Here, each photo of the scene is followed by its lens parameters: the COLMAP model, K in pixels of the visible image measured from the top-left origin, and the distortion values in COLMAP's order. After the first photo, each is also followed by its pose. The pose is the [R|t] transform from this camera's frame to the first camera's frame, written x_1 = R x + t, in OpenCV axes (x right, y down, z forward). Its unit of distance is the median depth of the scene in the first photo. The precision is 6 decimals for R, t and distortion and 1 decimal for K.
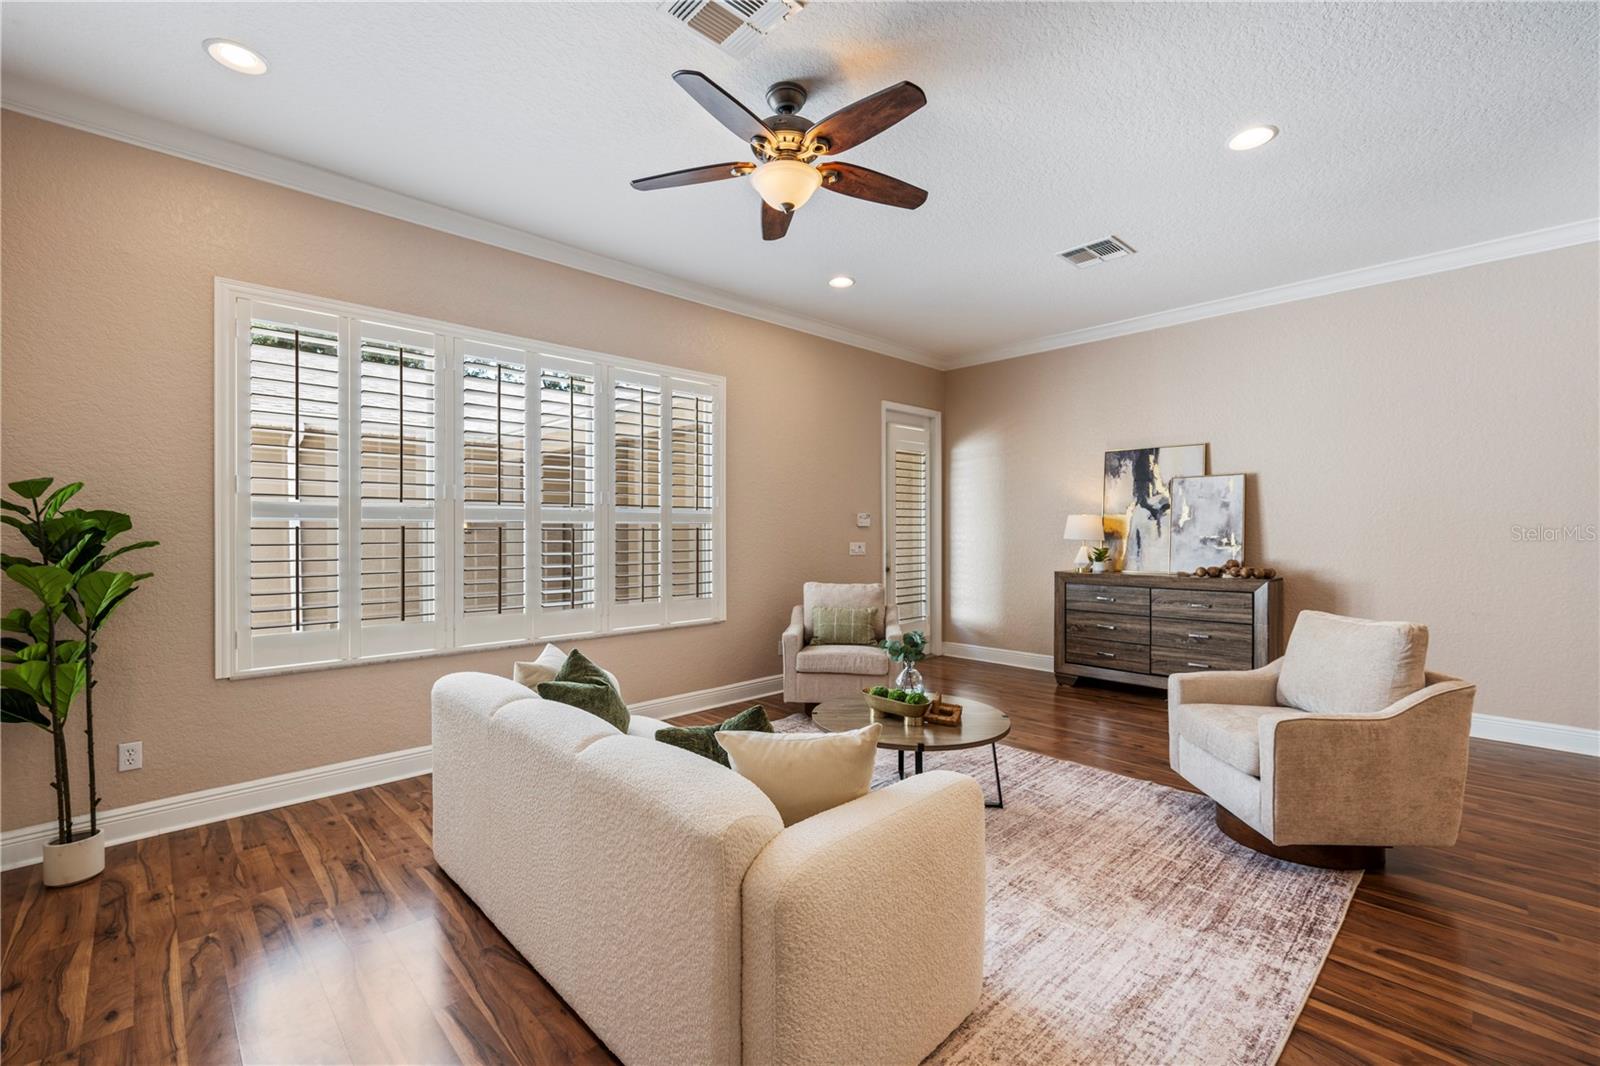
lens RADIAL K [[677.6, 0, 802.0], [0, 677.6, 531.1], [0, 0, 1]] dist [-0.003734, -0.000368]
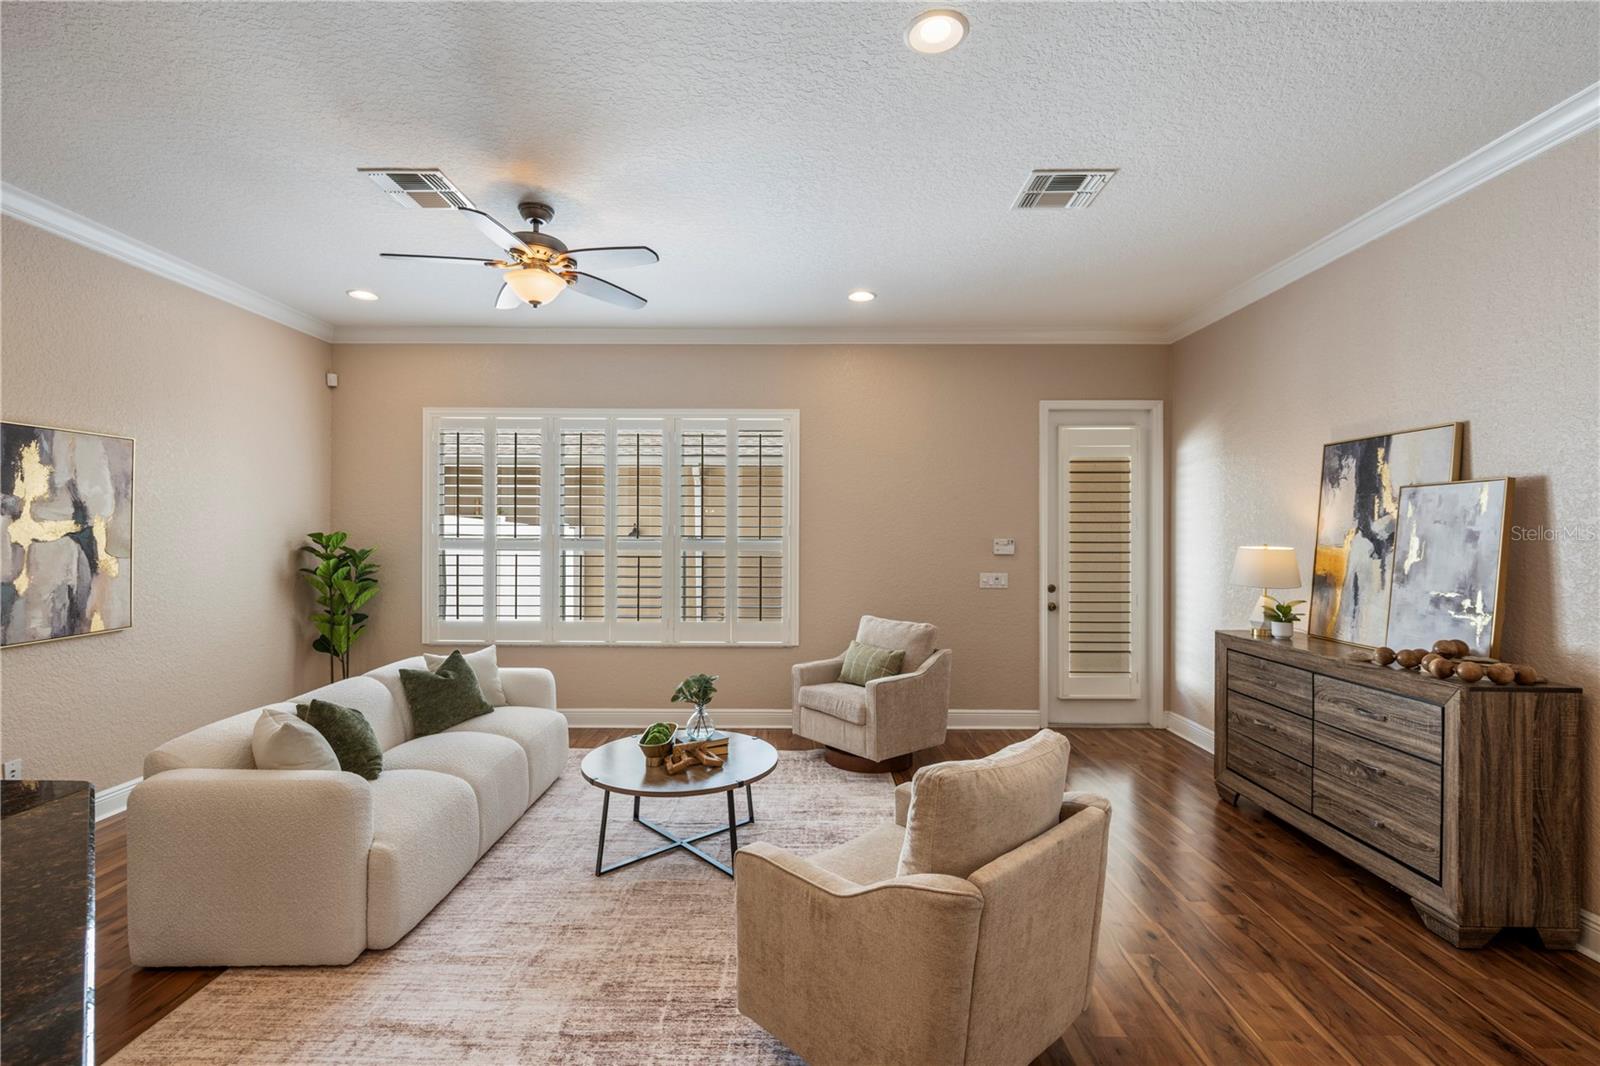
lens RADIAL K [[714.7, 0, 804.5], [0, 714.7, 532.4], [0, 0, 1]] dist [-0.000453, -0.000191]
pose [[0.716780, 0.003546, -0.697290, 0.638144], [-0.005249, 0.999986, -0.000311, -0.039133], [0.697280, 0.003883, 0.716789, 0.224855]]
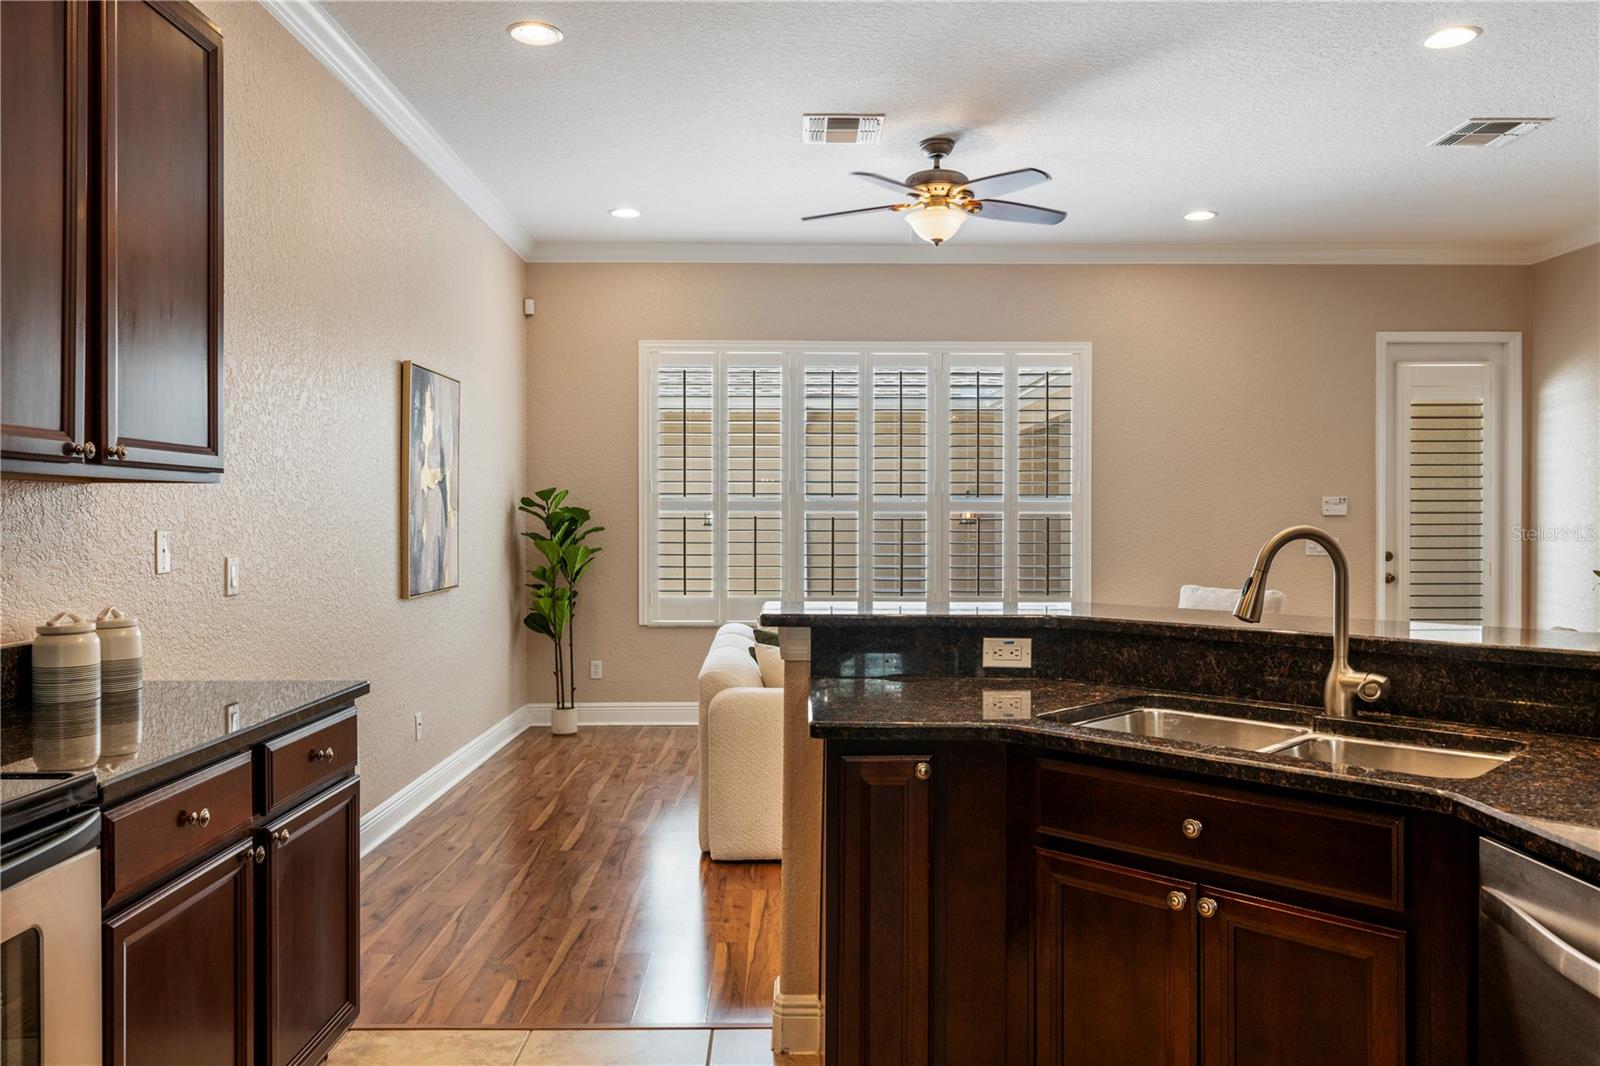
lens RADIAL K [[1171.5, 0, 798.6], [0, 1171.5, 529.9], [0, 0, 1]] dist [-0.001718, -0.008431]
pose [[0.728095, 0.006887, -0.685442, 0.624343], [-0.002429, 0.999969, 0.007468, 0.000461], [0.685472, -0.003772, 0.728089, -0.329329]]
